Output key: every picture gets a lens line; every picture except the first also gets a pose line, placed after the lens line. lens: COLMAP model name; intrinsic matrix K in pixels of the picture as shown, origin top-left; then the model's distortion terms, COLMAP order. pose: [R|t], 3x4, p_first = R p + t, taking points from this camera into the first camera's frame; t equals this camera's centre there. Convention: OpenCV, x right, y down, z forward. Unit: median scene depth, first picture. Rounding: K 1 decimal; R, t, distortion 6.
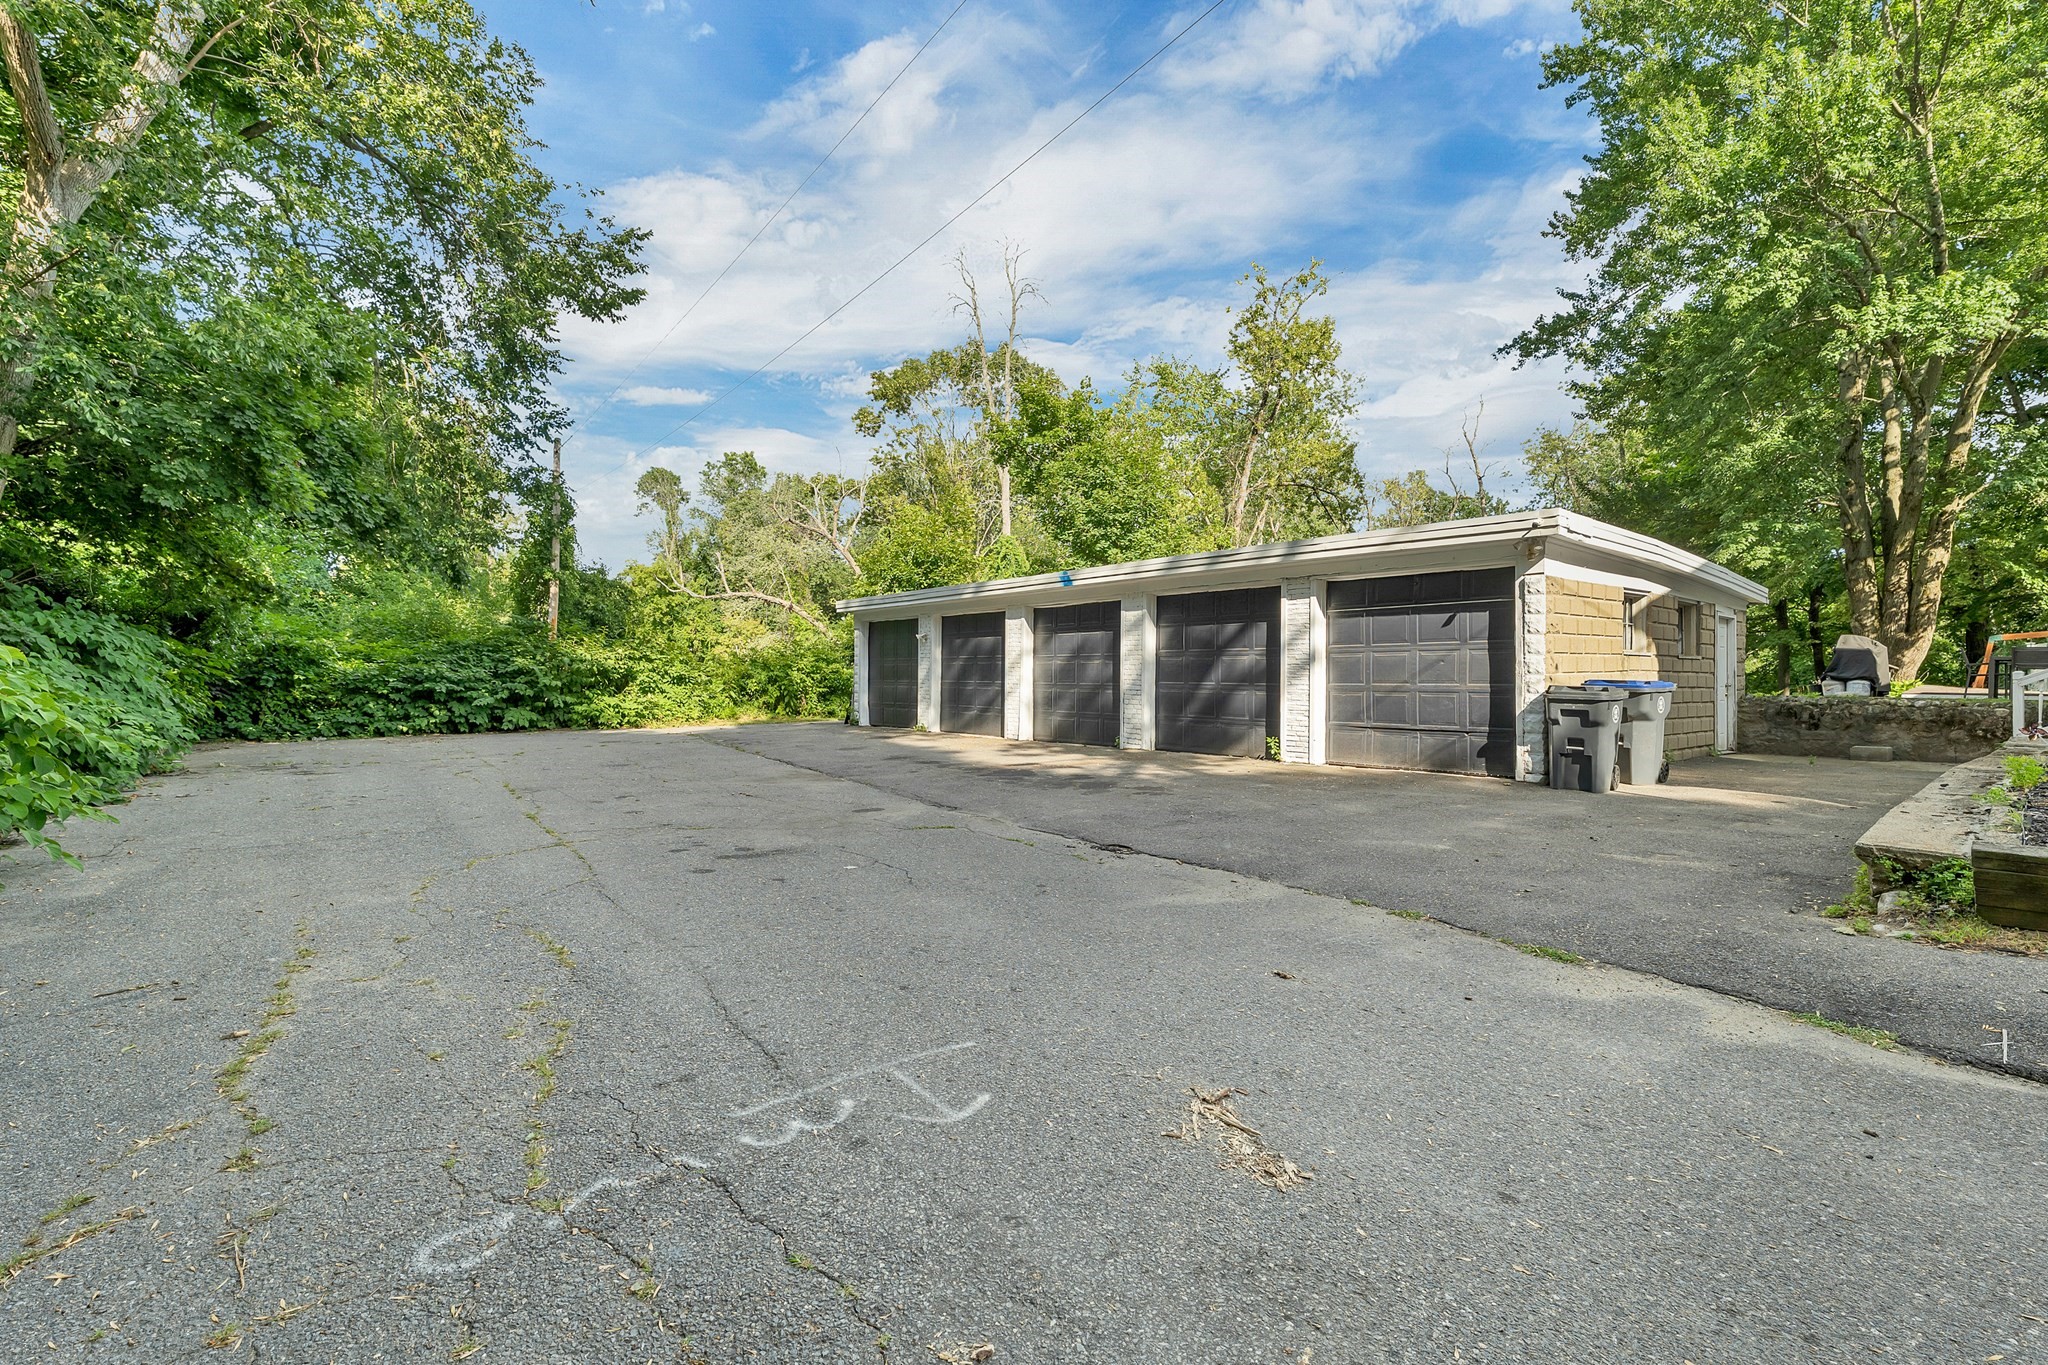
lens RADIAL K [[909.2, 0, 1016.7], [0, 909.2, 677.6], [0, 0, 1]] dist [0.012372, -0.001092]
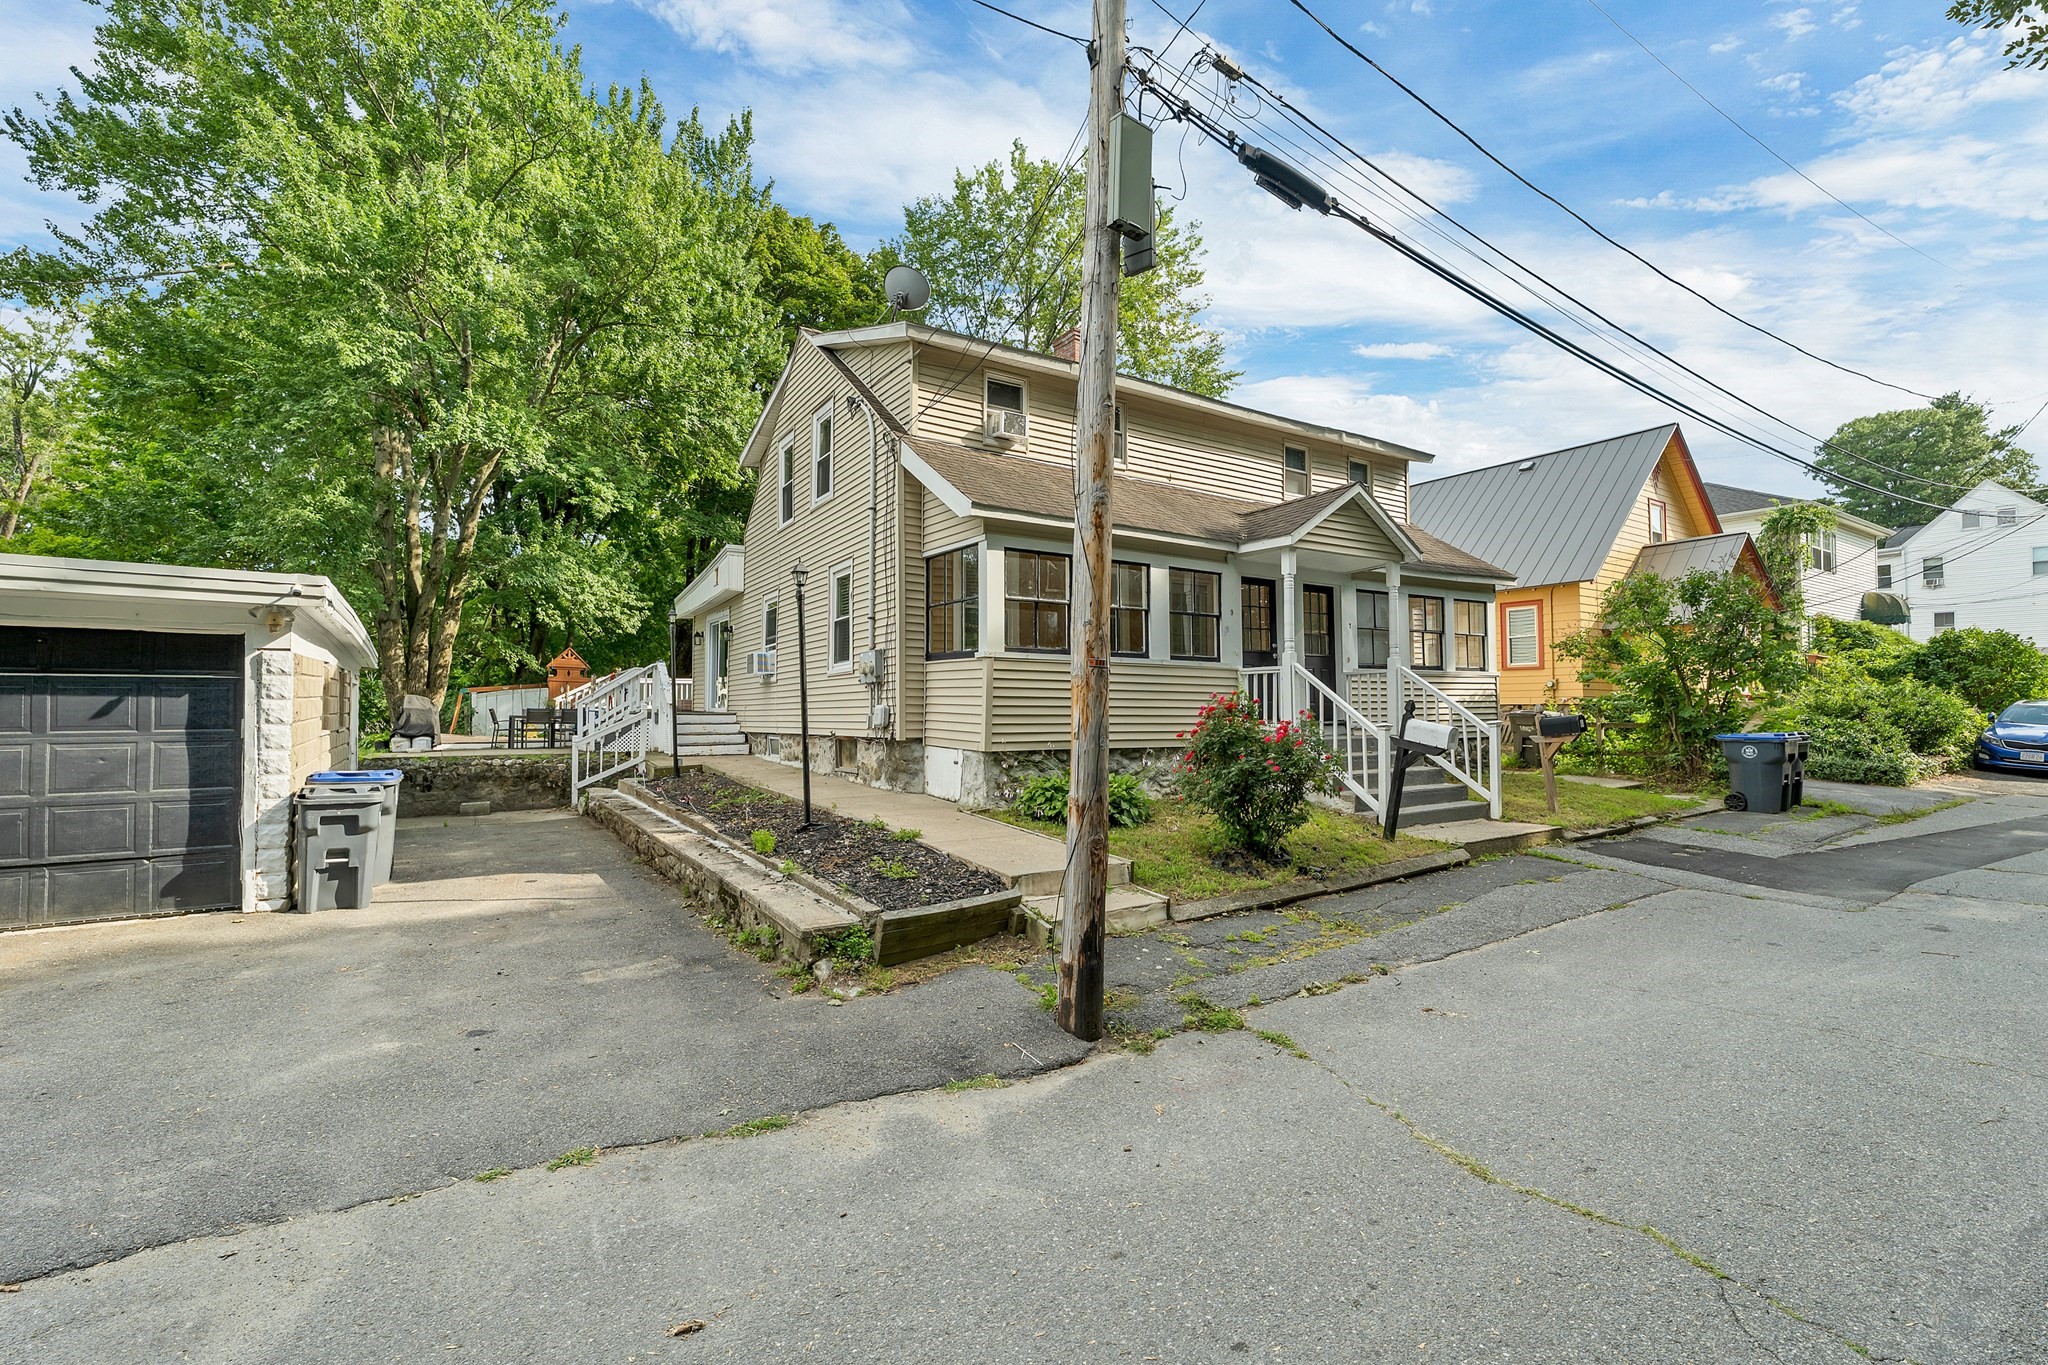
lens RADIAL K [[909.2, 0, 1021.9], [0, 909.2, 678.3], [0, 0, 1]] dist [0.012372, -0.001092]
pose [[0.087219, 0.018526, 0.996017, -0.181275], [-0.004174, 0.999825, -0.018232, -0.078025], [-0.996180, -0.002567, 0.087281, 0.283720]]
